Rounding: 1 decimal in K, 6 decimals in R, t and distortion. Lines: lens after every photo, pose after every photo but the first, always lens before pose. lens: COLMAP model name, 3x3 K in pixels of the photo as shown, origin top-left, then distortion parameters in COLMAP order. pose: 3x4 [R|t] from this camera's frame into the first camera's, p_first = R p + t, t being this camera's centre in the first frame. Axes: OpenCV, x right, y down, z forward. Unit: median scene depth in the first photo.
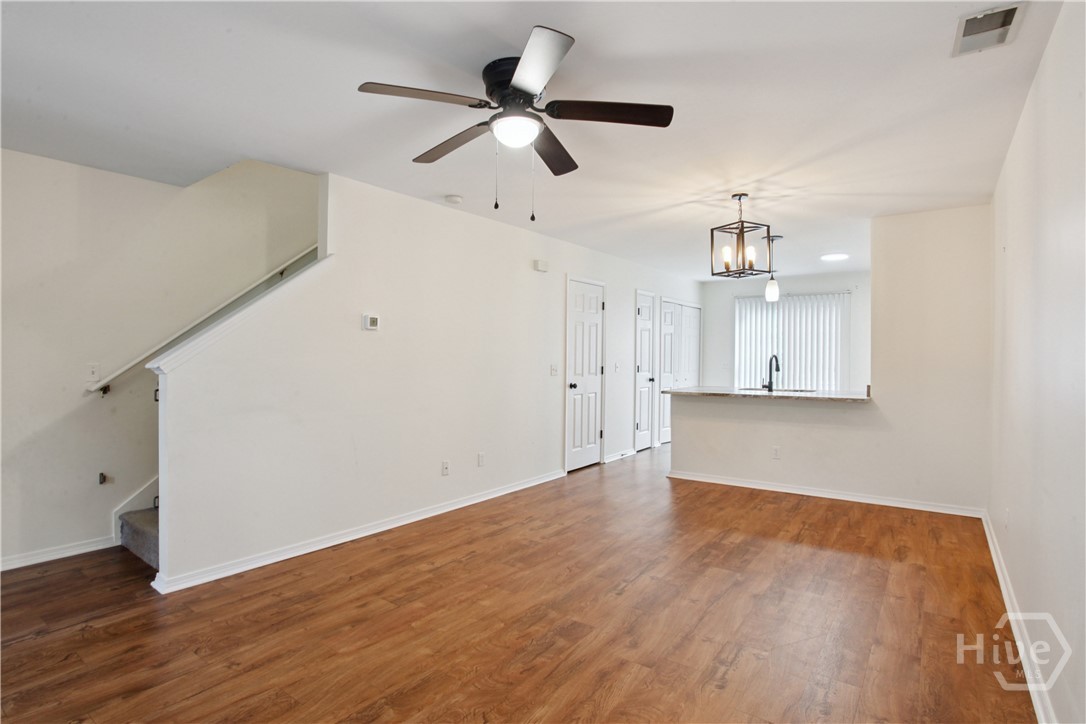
lens RADIAL K [[547.5, 0, 543.0], [0, 547.5, 362.0], [0, 0, 1]] dist [-0.027937, 0.000424]
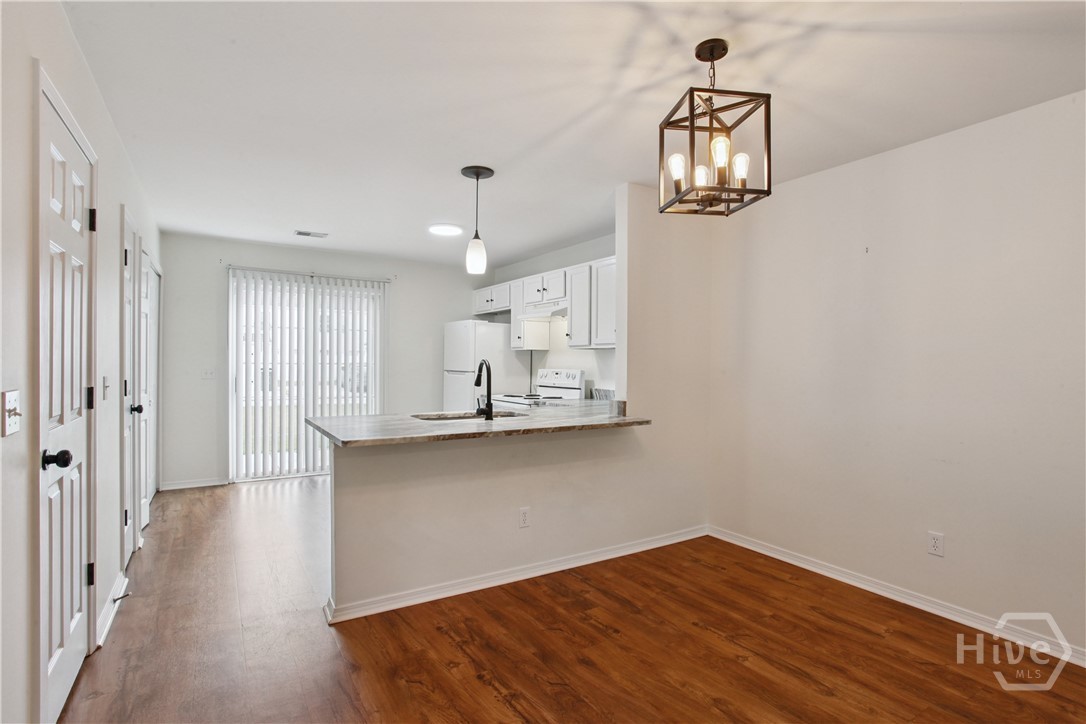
lens RADIAL K [[526.6, 0, 538.8], [0, 526.6, 371.9], [0, 0, 1]] dist [-0.037313, -0.000036]
pose [[0.366111, -0.014657, 0.930456, -0.194503], [-0.000754, 0.999871, 0.016047, -0.014173], [-0.930571, -0.006577, 0.366053, 1.244269]]
